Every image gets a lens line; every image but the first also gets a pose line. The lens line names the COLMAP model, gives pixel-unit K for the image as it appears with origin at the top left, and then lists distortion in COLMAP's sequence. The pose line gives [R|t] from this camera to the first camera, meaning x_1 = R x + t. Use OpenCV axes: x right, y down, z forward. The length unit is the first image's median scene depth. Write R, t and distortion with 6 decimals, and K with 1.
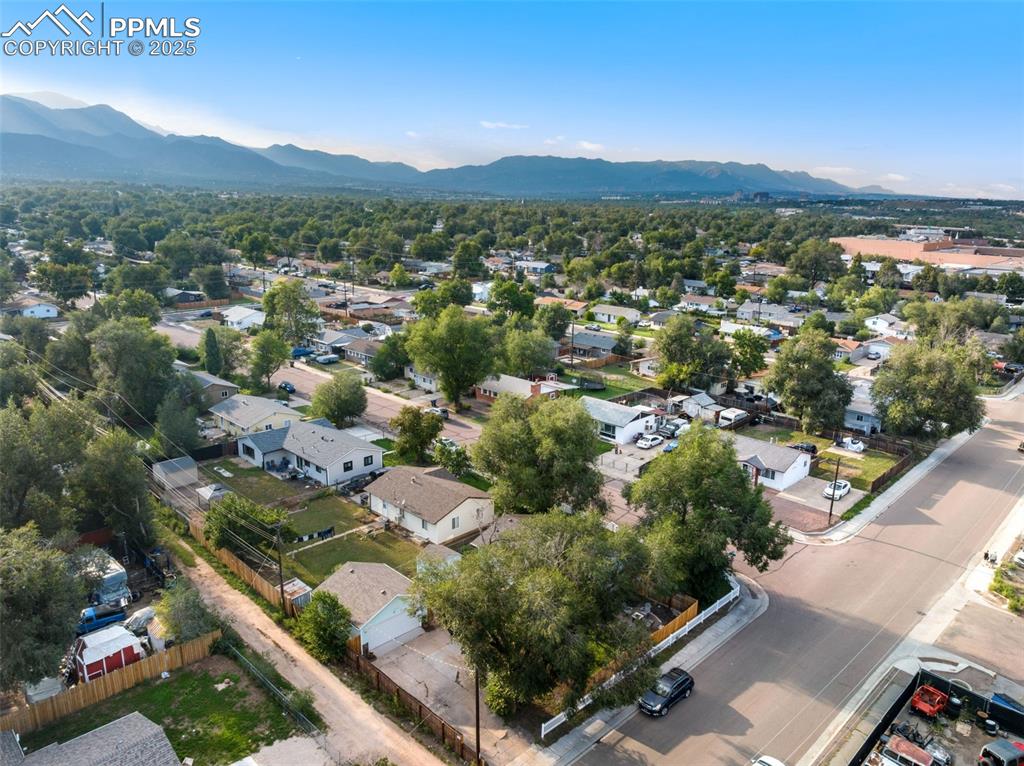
lens RADIAL K [[721.0, 0, 512.0], [0, 721.0, 383.0], [0, 0, 1]] dist [-0.024926, 0.000313]
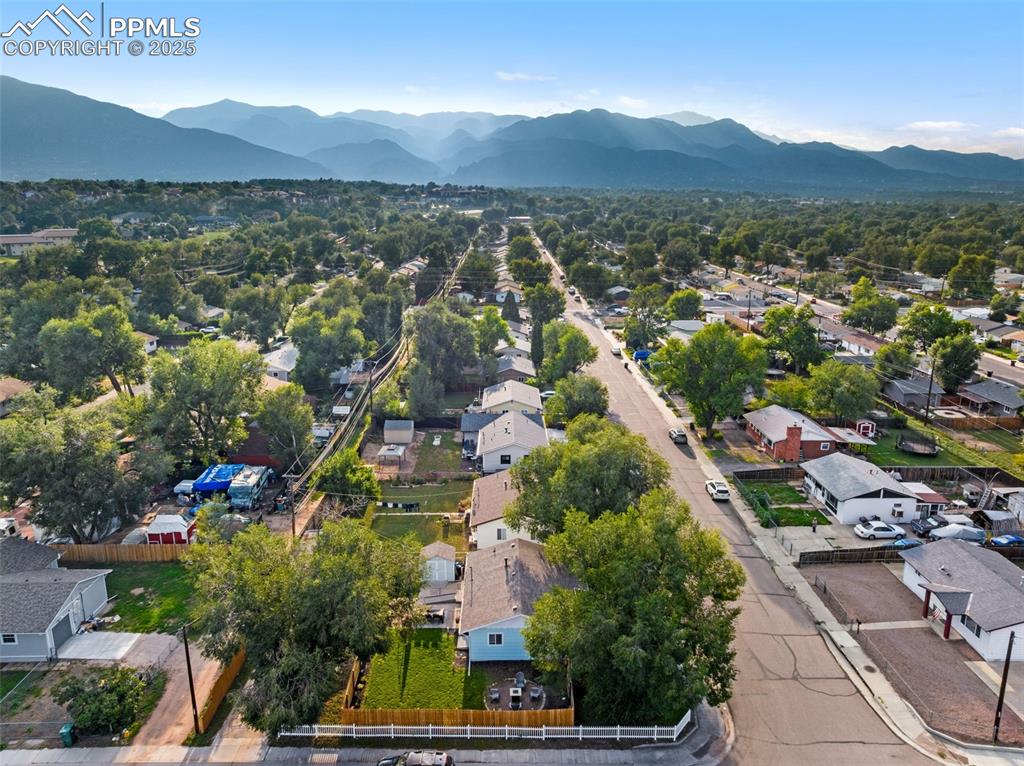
lens RADIAL K [[713.0, 0, 510.5], [0, 713.0, 407.7], [0, 0, 1]] dist [0.003210, 0.000400]
pose [[0.705235, 0.180715, -0.685555, 0.382905], [-0.164365, 0.982298, 0.089855, -0.041811], [0.689658, 0.049312, 0.722454, 0.213708]]
